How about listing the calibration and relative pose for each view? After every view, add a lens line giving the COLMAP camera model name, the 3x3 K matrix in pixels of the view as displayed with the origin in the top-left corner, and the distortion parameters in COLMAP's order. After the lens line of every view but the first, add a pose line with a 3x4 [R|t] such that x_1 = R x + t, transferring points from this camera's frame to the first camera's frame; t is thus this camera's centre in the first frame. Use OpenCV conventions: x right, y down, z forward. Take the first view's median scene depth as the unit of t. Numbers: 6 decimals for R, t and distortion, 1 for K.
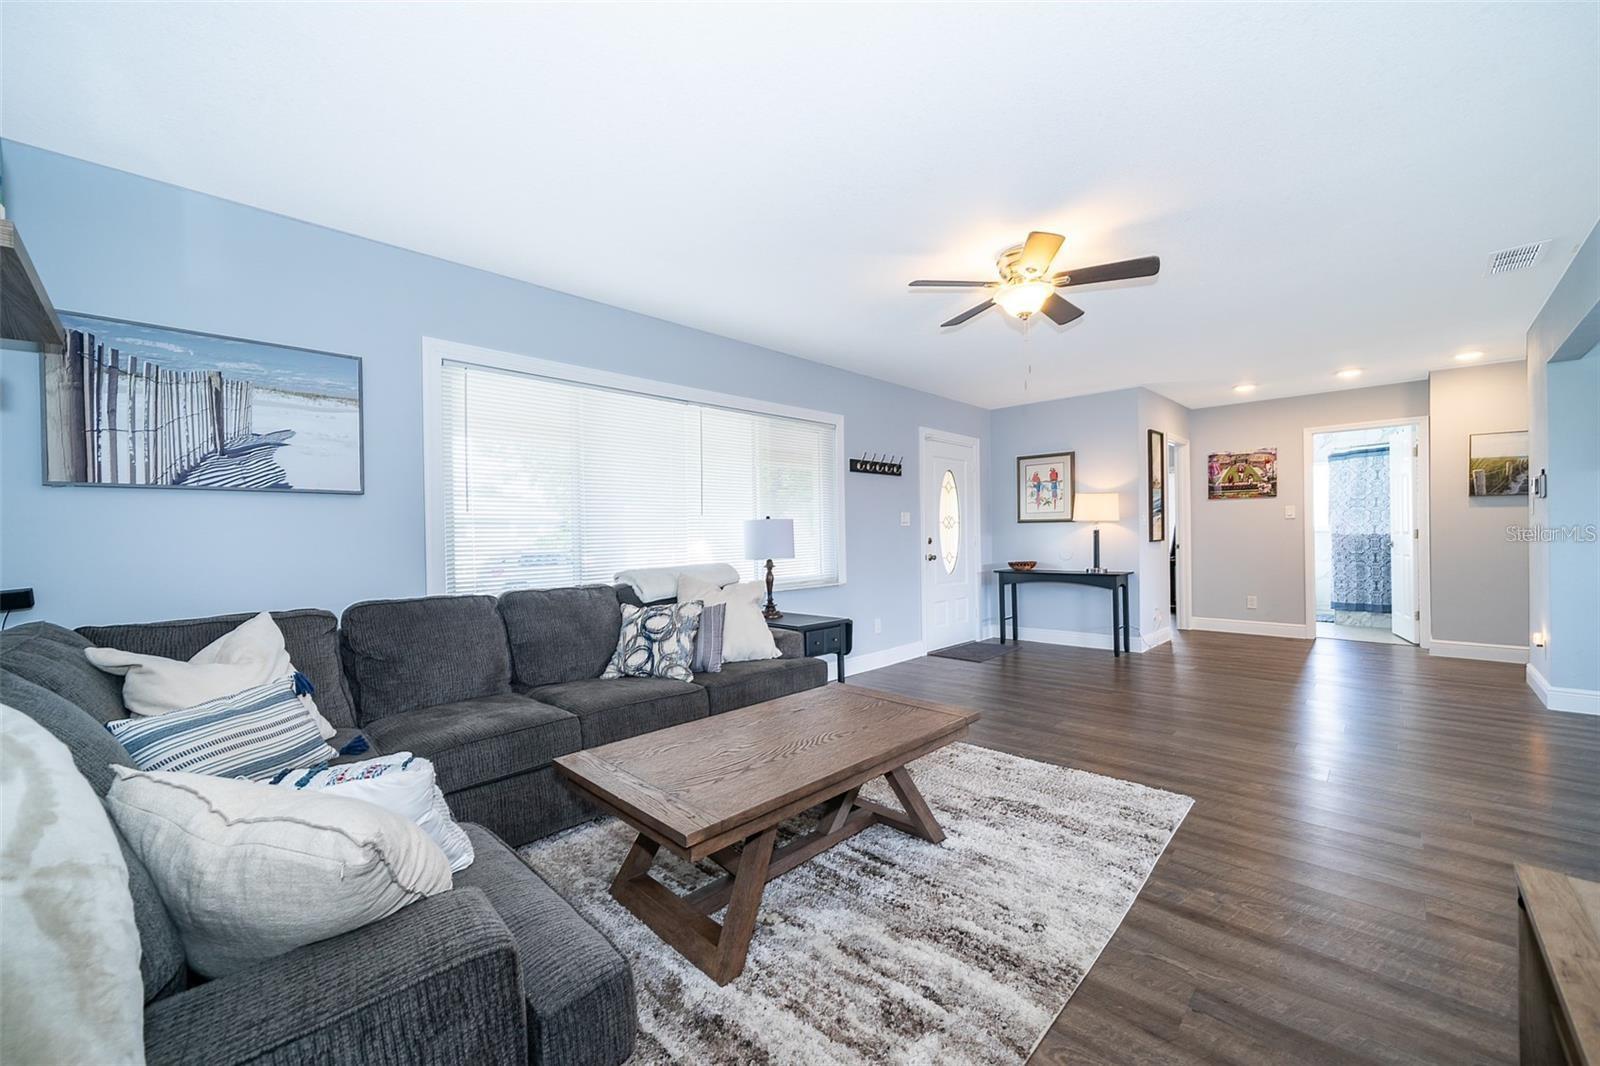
lens RADIAL K [[635.4, 0, 813.2], [0, 635.4, 535.0], [0, 0, 1]] dist [-0.001105, -0.000015]
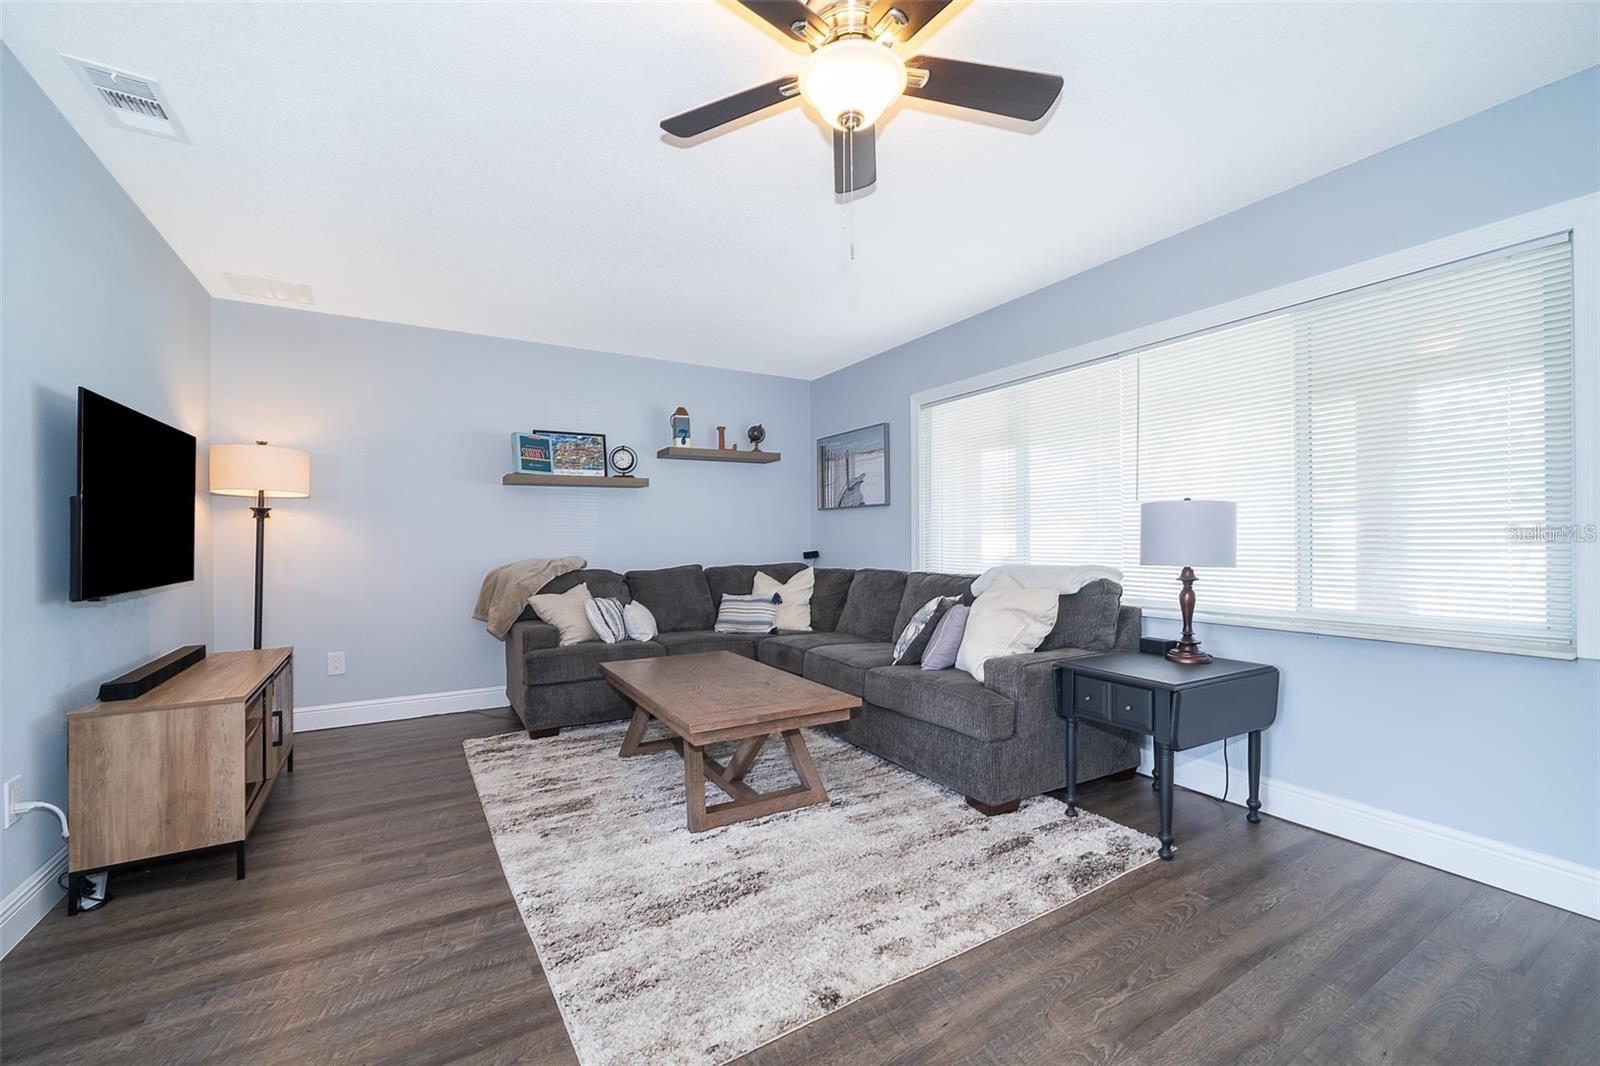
lens RADIAL K [[633.6, 0, 778.5], [0, 633.6, 541.6], [0, 0, 1]] dist [-0.000796, -0.000142]
pose [[-0.284237, 0.017673, -0.958591, 0.699473], [0.006240, 0.999843, 0.016583, 0.001083], [0.958734, -0.001269, -0.284303, 0.882553]]
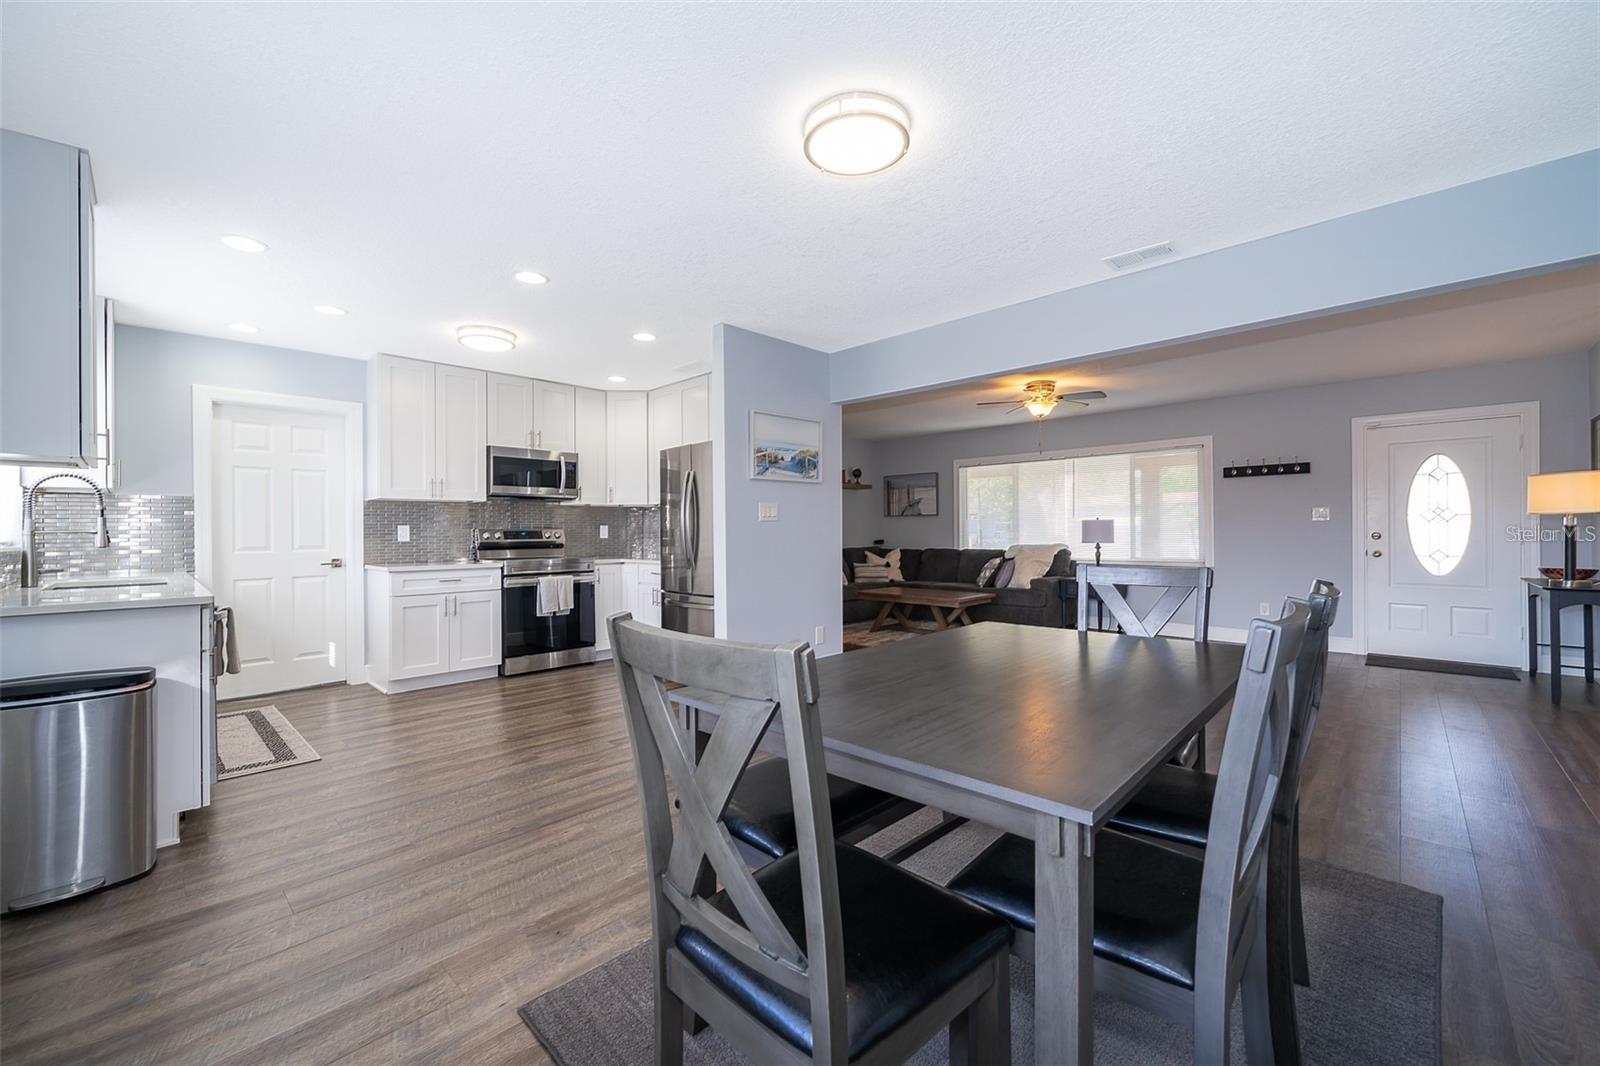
lens RADIAL K [[633.6, 0, 768.1], [0, 633.6, 529.7], [0, 0, 1]] dist [-0.017826, 0.007131]
pose [[-0.054565, 0.009973, -0.998460, 1.824559], [0.004073, 0.999944, 0.009766, -0.019740], [0.998502, -0.003534, -0.054603, 0.243622]]
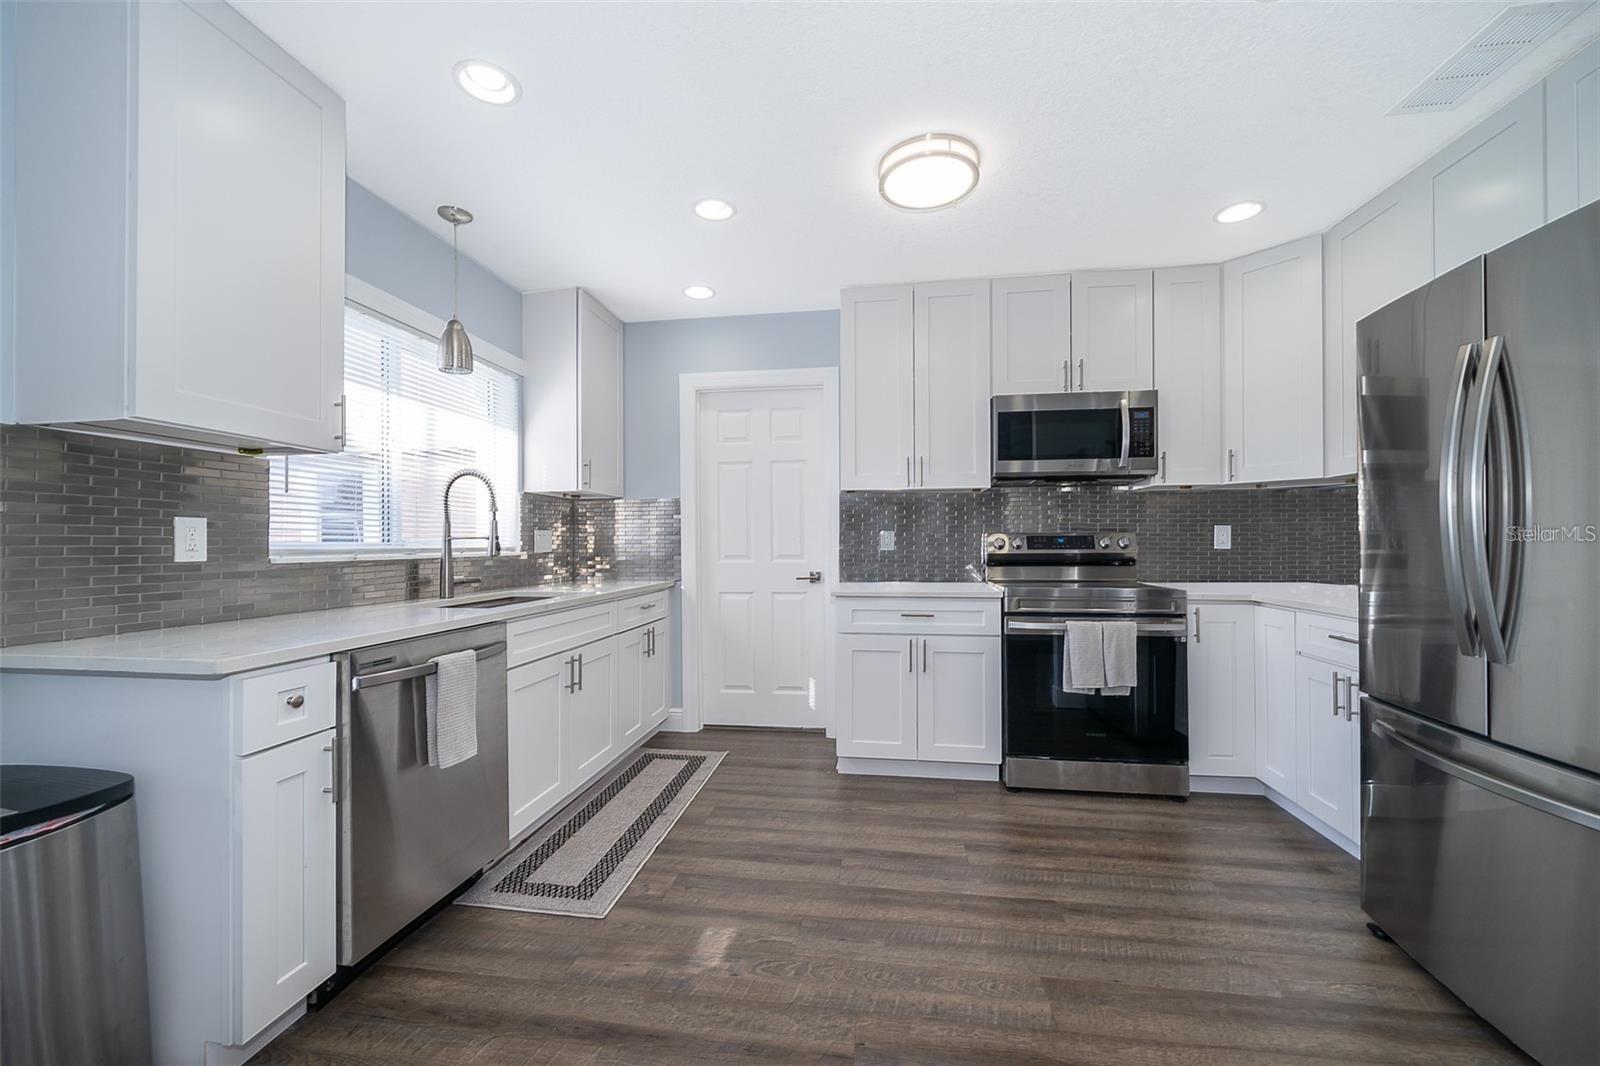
lens RADIAL K [[642.9, 0, 799.9], [0, 642.9, 536.9], [0, 0, 1]] dist [-0.000116, 0.000198]
pose [[-0.813621, 0.014104, -0.581225, 1.070282], [0.014033, 0.999891, 0.004620, -0.010539], [0.581227, -0.004398, -0.813730, 0.083504]]
